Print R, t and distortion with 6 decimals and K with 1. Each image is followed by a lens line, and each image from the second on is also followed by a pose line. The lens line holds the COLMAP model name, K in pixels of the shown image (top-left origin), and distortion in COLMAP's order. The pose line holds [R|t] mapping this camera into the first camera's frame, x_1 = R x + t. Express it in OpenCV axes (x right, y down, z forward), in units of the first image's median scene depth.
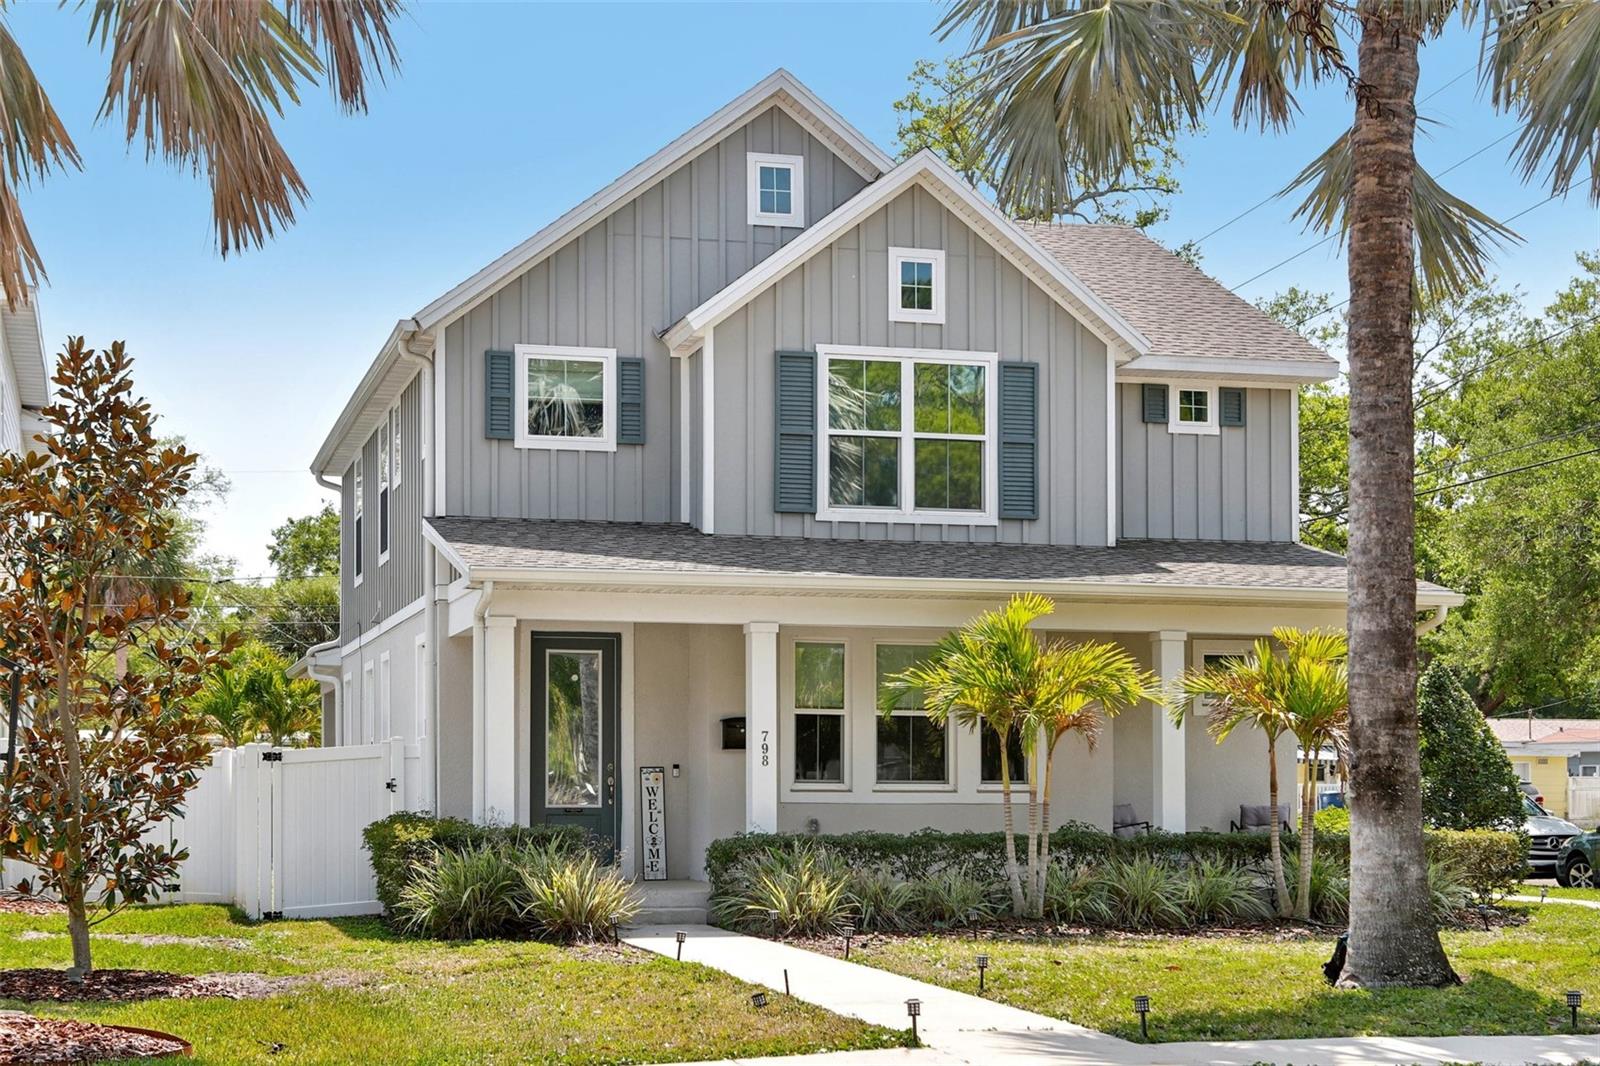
lens RADIAL K [[2486.5, 0, 801.2], [0, 2486.5, 694.6], [0, 0, 1]] dist [0.040981, 0.009760]
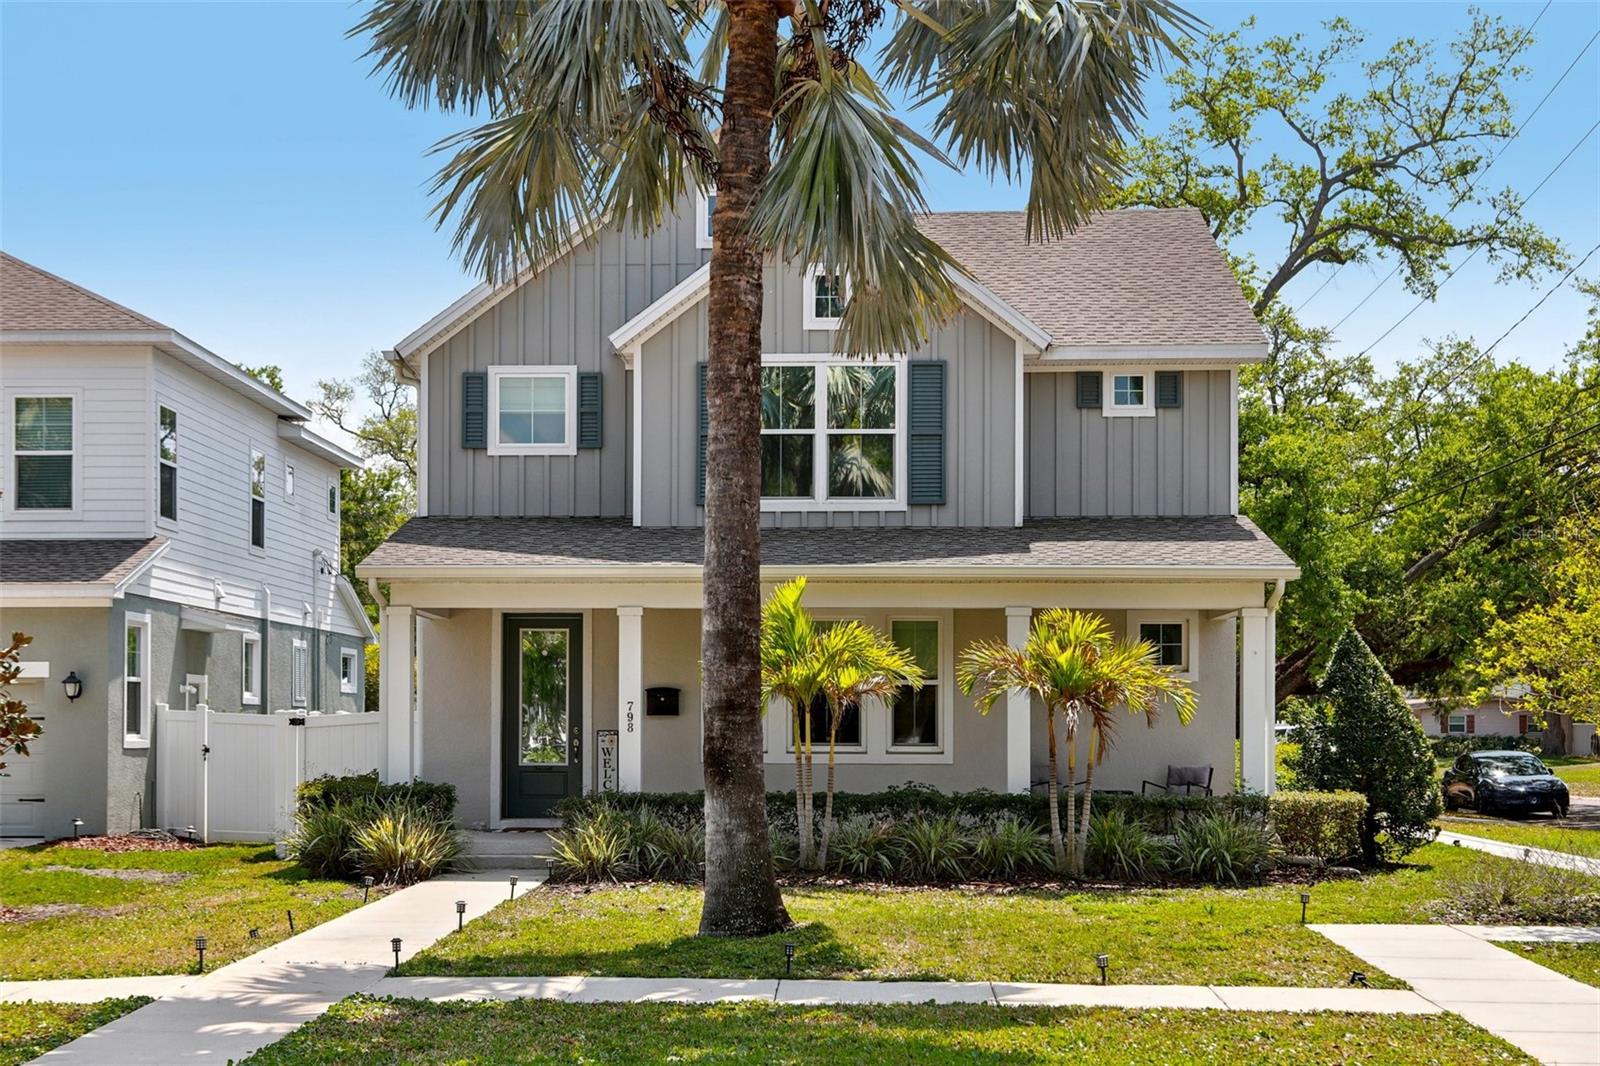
lens RADIAL K [[2465.7, 0, 803.5], [0, 2465.7, 662.8], [0, 0, 1]] dist [0.030287, 0.068624]
pose [[0.953893, -0.006971, -0.300067, 0.367481], [0.010864, 0.999877, 0.011308, -0.013947], [0.299952, -0.014047, 0.953851, -0.053783]]
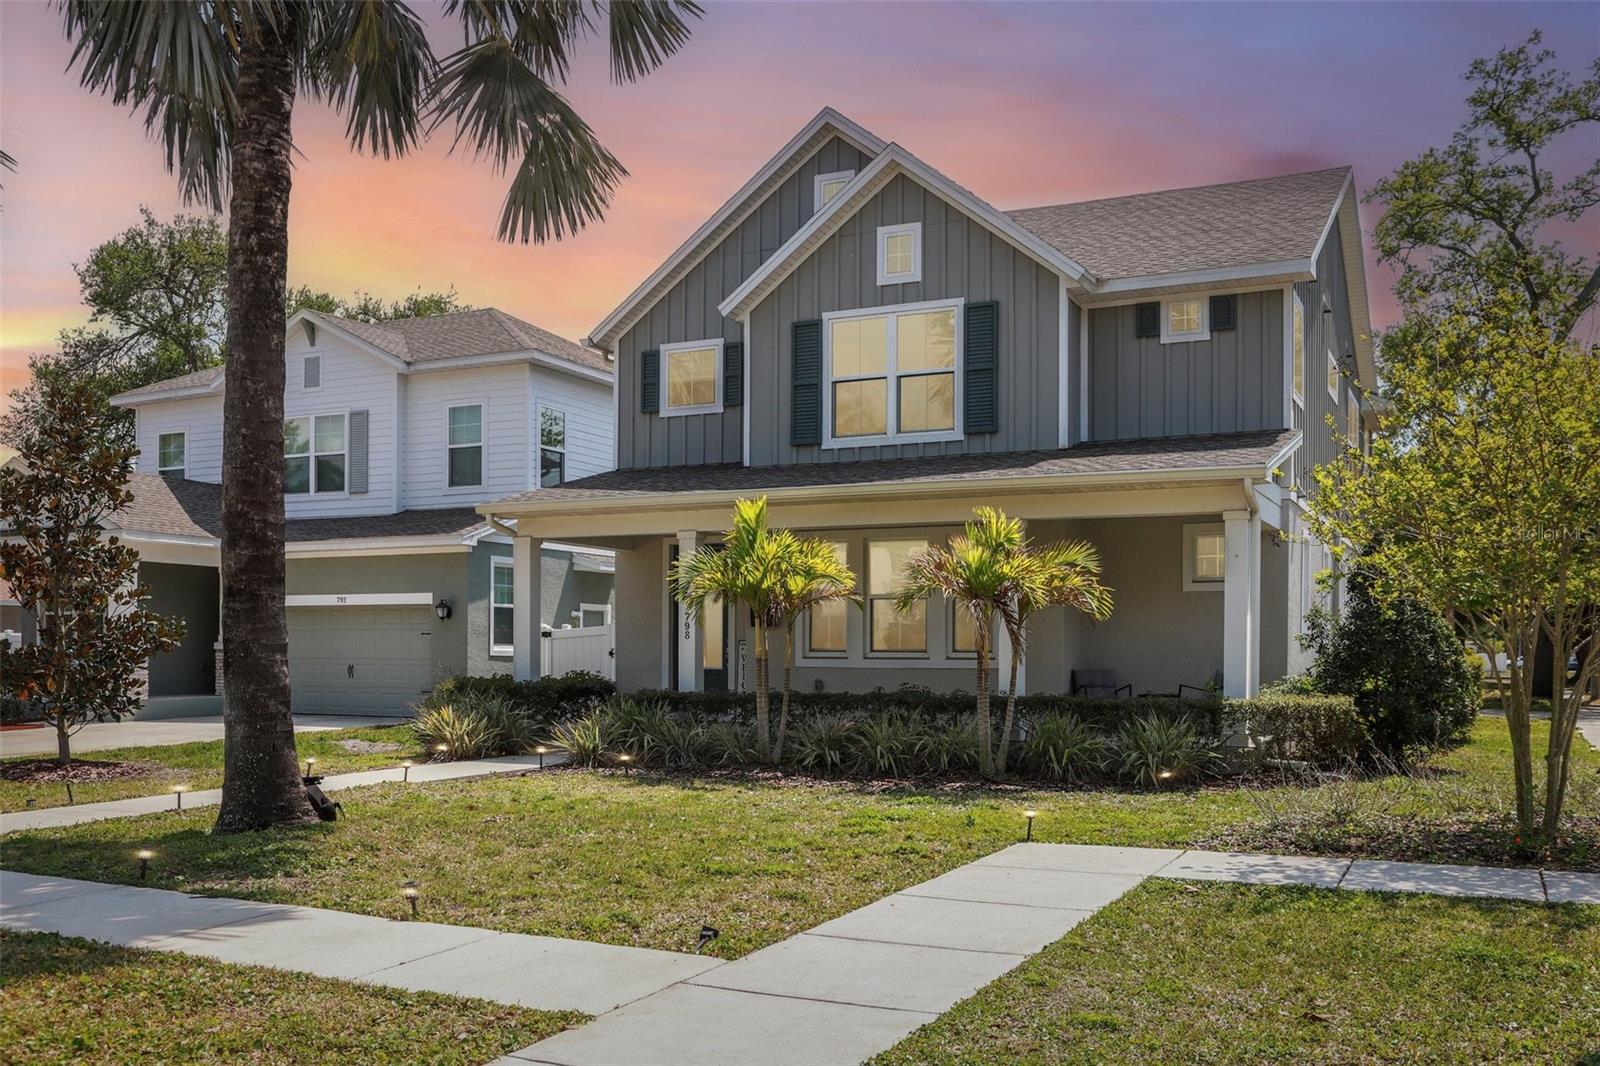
lens RADIAL K [[1521.7, 0, 792.6], [0, 1521.7, 656.4], [0, 0, 1]] dist [-0.045925, 0.008907]
pose [[0.744304, 0.001293, -0.667840, 0.521810], [0.024459, 0.999274, 0.029194, 0.014448], [0.667393, -0.038063, 0.743732, 0.393653]]
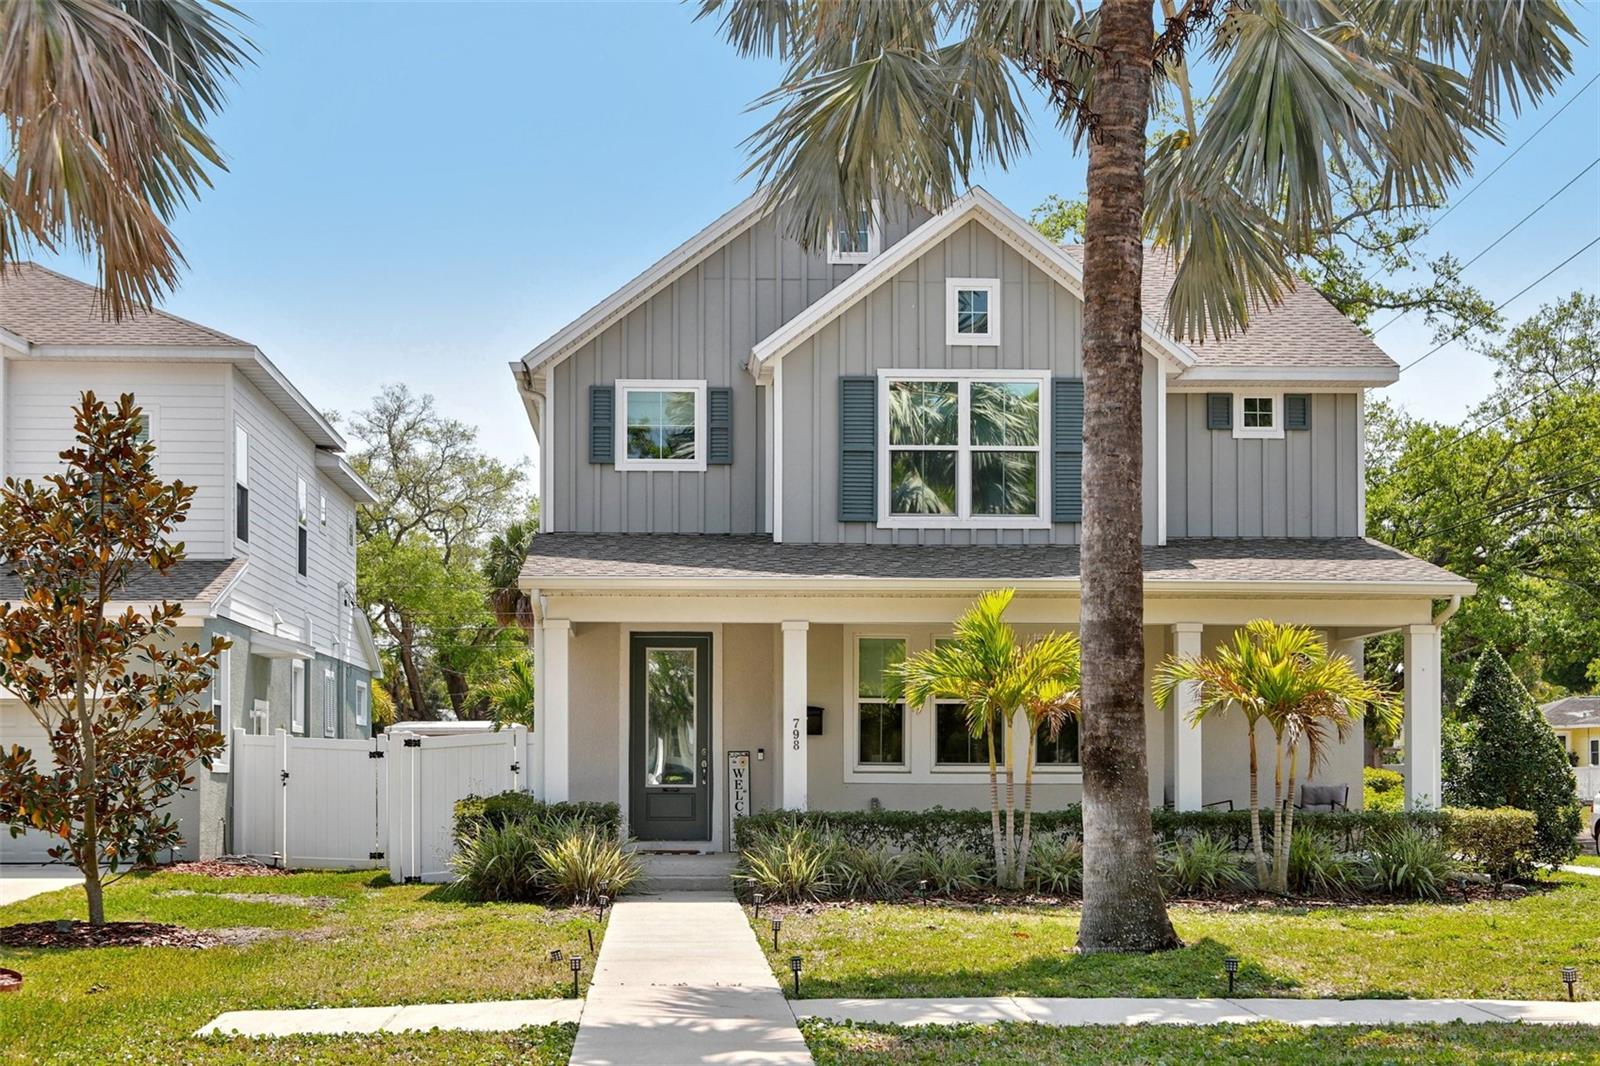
lens RADIAL K [[2253.0, 0, 797.2], [0, 2253.0, 704.8], [0, 0, 1]] dist [0.010712, -0.043263]
pose [[0.976071, -0.007133, -0.217334, 0.187447], [0.008685, 0.999943, 0.006187, 0.001963], [0.217277, -0.007926, 0.976078, 0.013644]]
